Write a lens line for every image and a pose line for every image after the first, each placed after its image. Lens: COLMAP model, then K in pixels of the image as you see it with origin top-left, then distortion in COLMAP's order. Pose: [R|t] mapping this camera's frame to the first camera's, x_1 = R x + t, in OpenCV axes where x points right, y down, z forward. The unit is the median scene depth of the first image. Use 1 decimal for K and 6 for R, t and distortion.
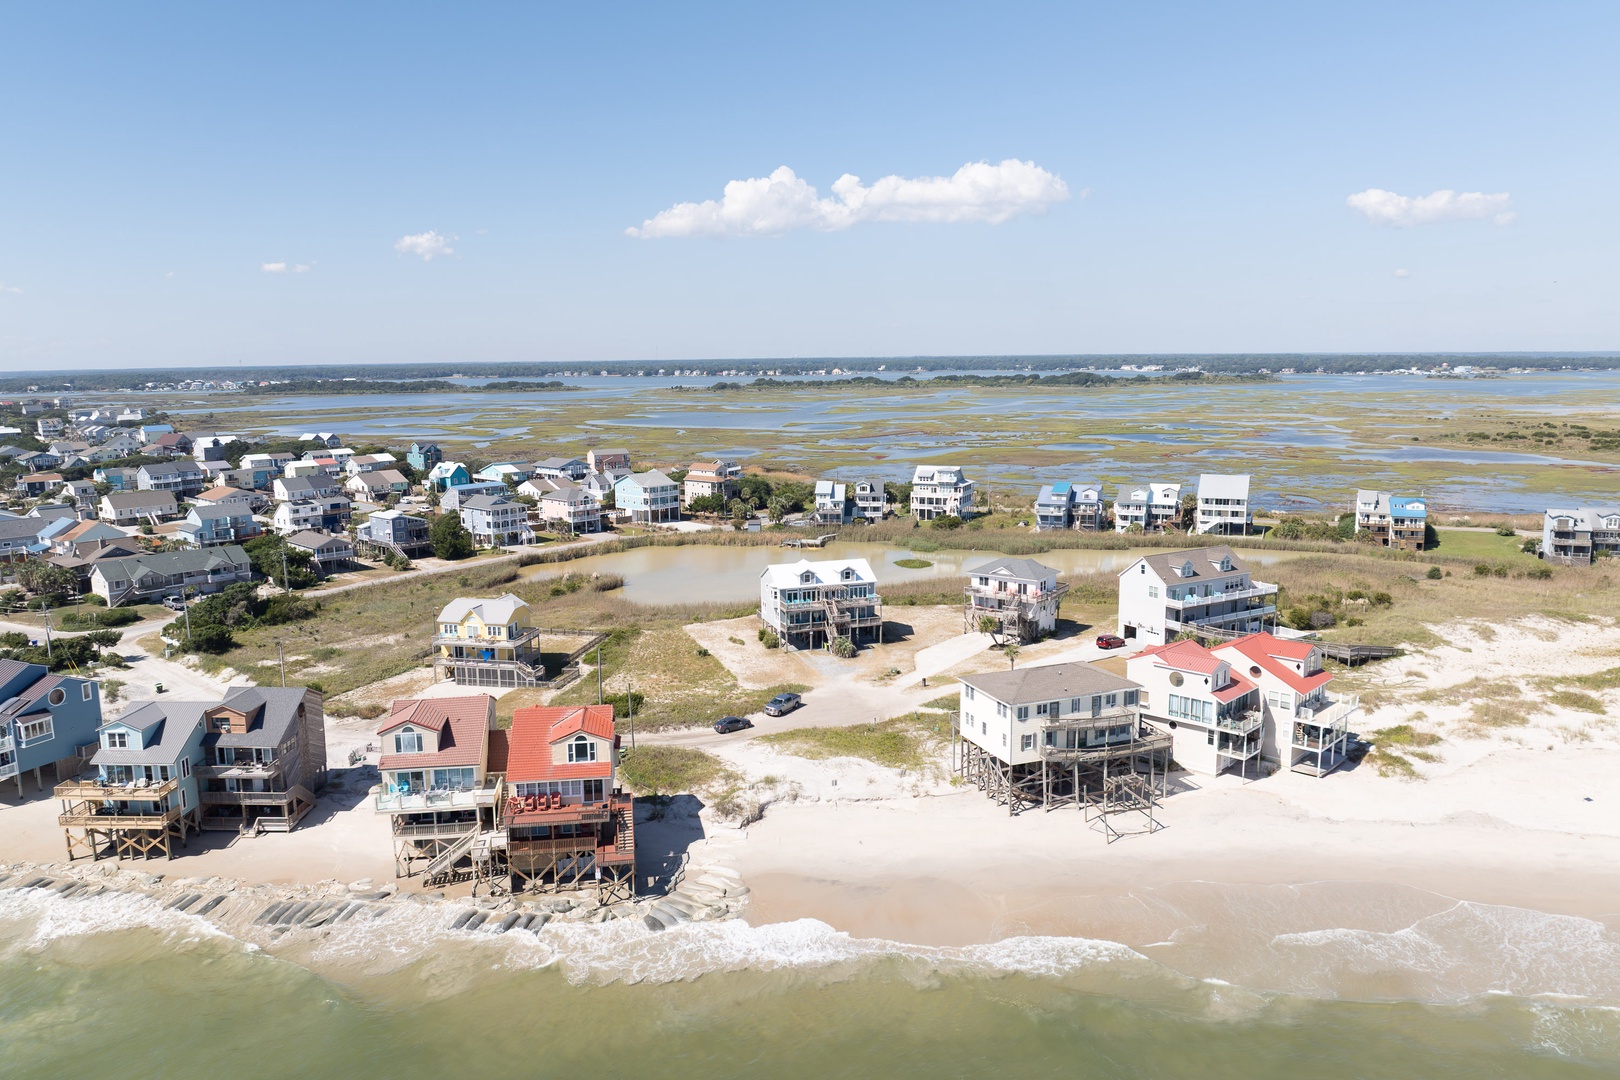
lens RADIAL K [[1154.2, 0, 808.2], [0, 1154.2, 533.4], [0, 0, 1]] dist [-0.037322, 0.001389]
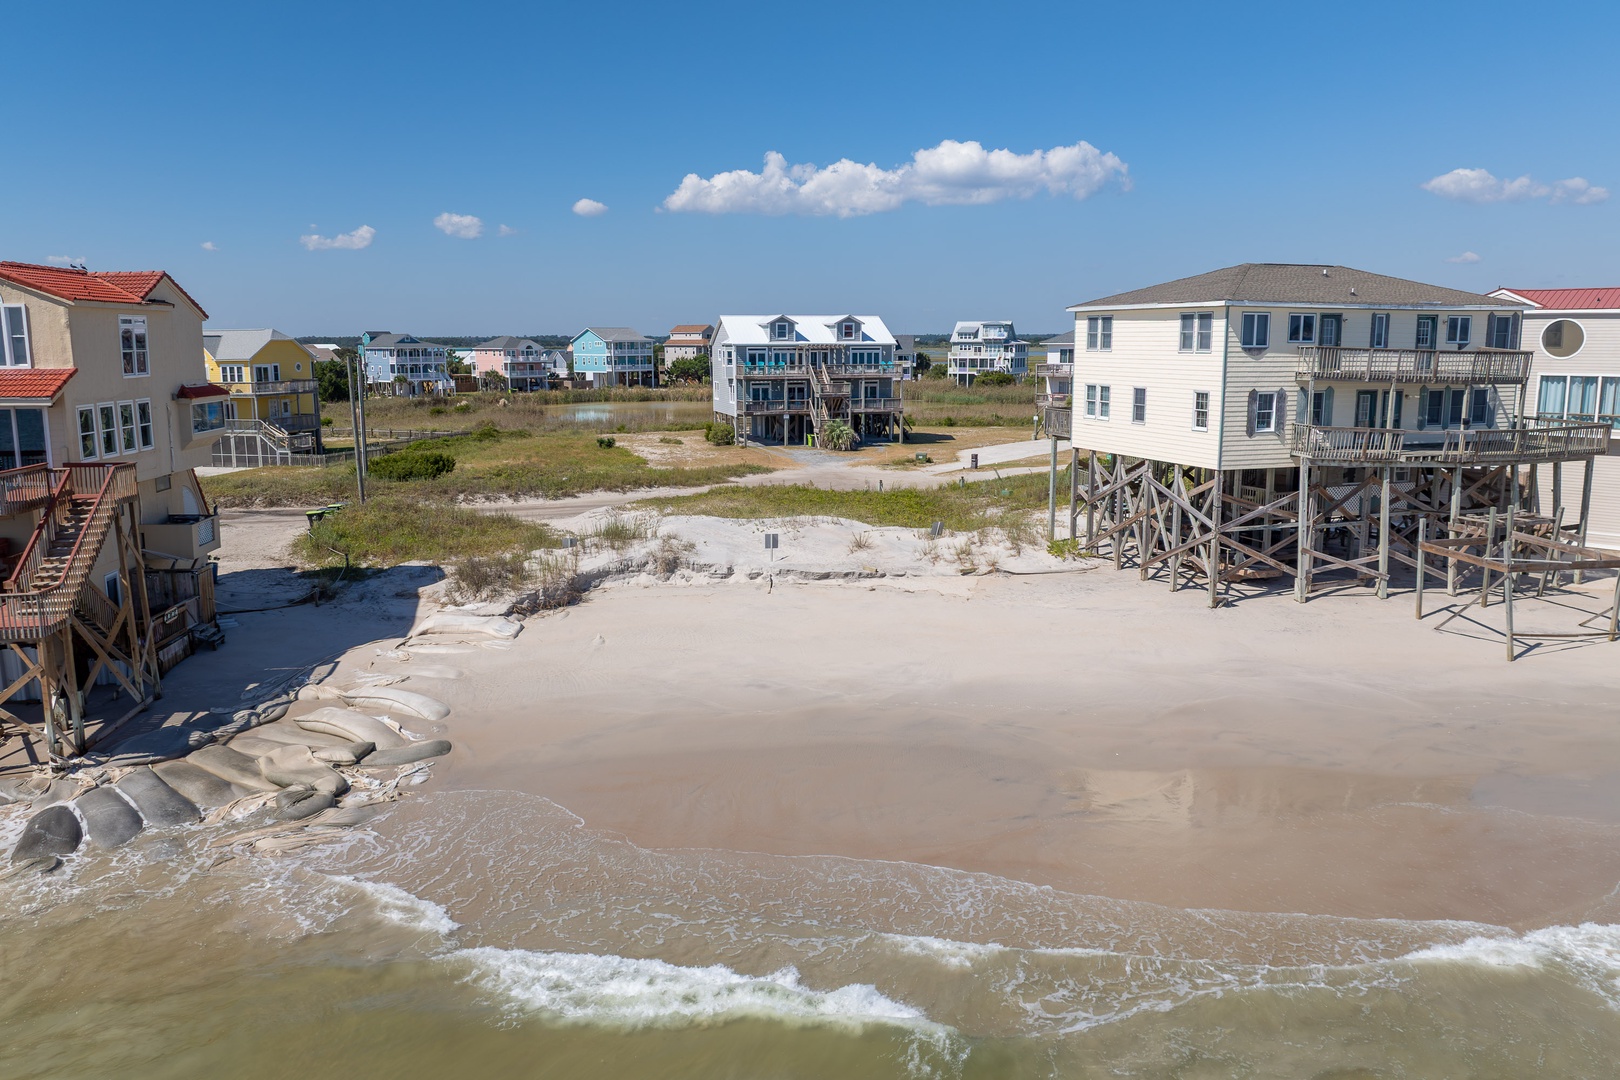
lens RADIAL K [[1154.2, 0, 811.1], [0, 1154.2, 538.1], [0, 0, 1]] dist [-0.037322, 0.001389]
pose [[0.999588, 0.014133, -0.024990, 0.031691], [-0.013701, 0.999755, 0.017411, 0.138912], [0.025230, -0.017061, 0.999536, 0.389341]]
